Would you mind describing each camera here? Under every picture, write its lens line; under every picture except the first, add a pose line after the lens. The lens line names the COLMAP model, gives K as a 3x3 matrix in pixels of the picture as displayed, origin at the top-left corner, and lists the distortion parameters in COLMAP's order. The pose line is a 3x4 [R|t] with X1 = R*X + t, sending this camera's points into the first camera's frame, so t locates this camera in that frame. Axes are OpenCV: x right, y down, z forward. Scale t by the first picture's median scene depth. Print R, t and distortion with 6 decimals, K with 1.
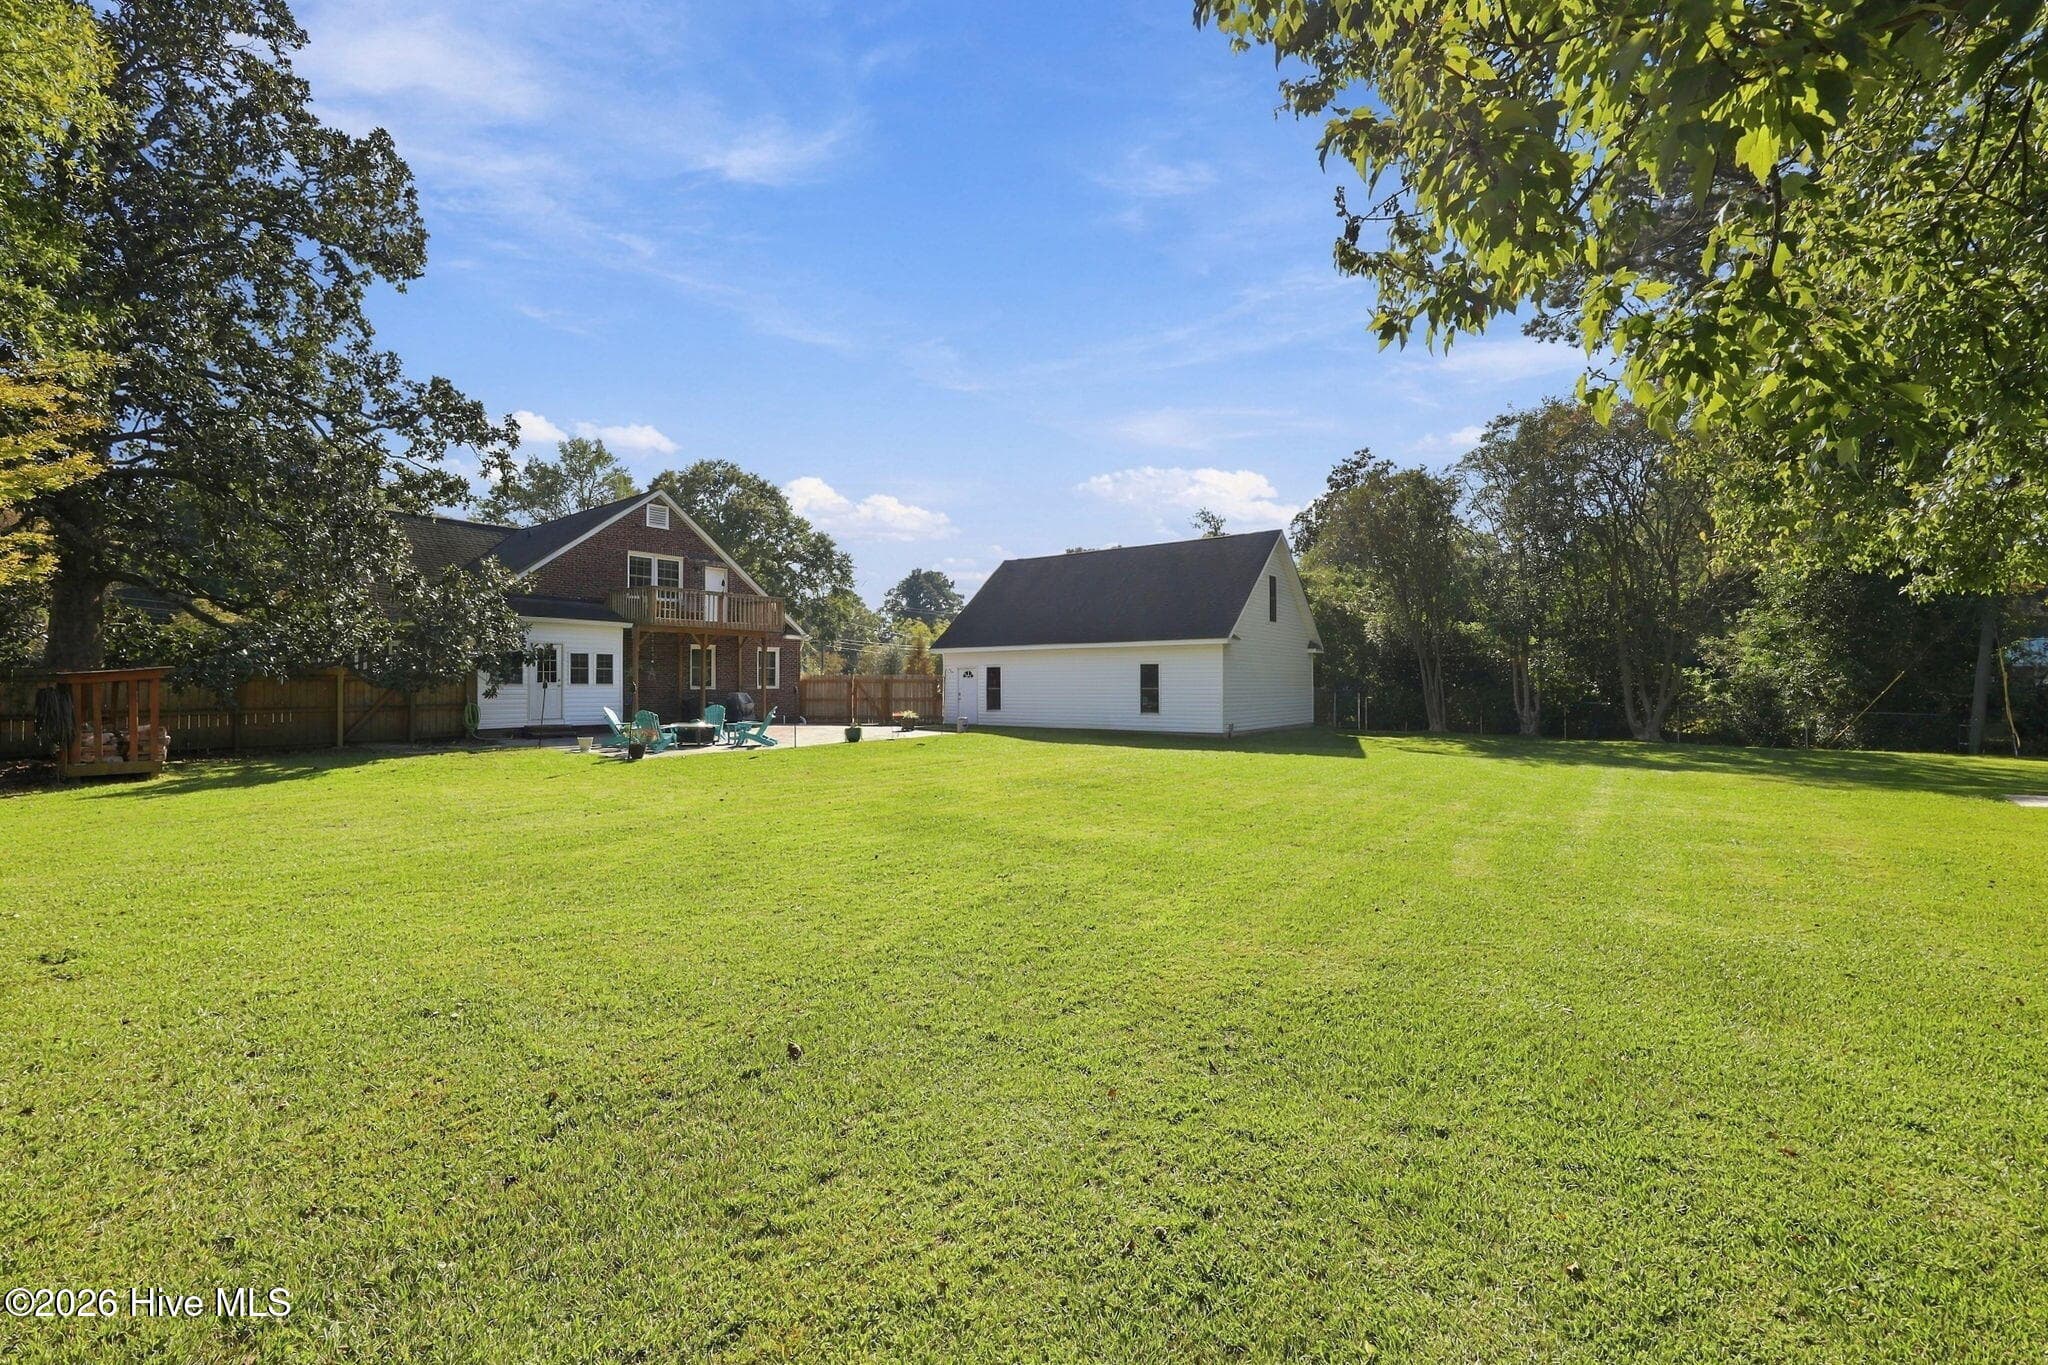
lens RADIAL K [[1320.4, 0, 1024.1], [0, 1320.4, 683.6], [0, 0, 1]] dist [-0.003271, 0.001340]
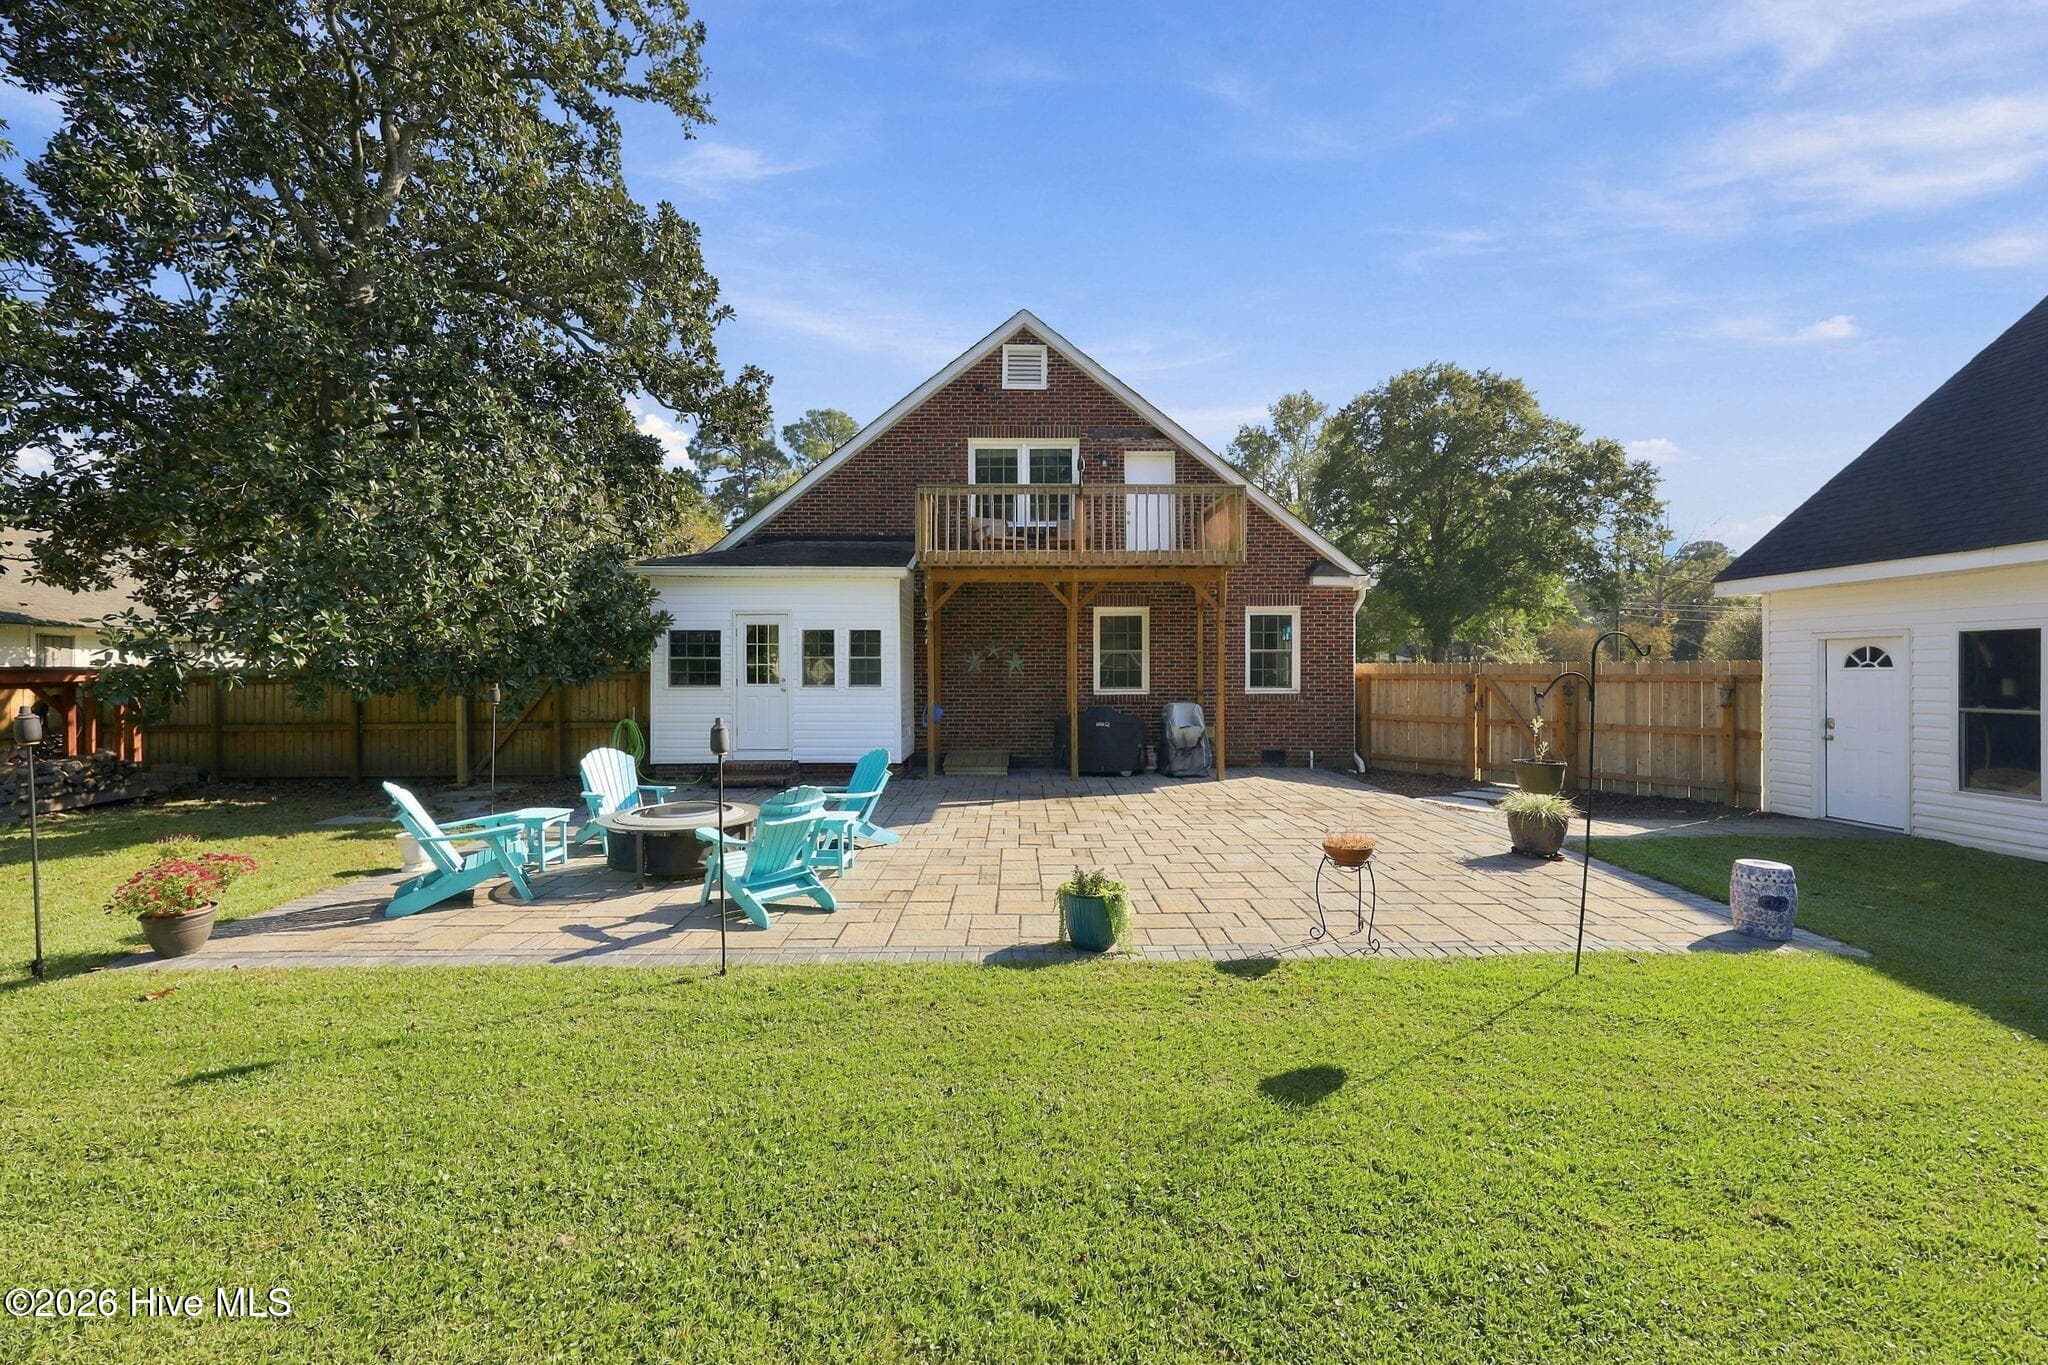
lens RADIAL K [[802.5, 0, 1044.2], [0, 802.5, 676.2], [0, 0, 1]] dist [0.001903, -0.000396]
pose [[0.623858, 0.009816, -0.781476, -0.018366], [0.008305, 0.999781, 0.019188, -0.008393], [0.781494, -0.018461, 0.623640, 0.779818]]
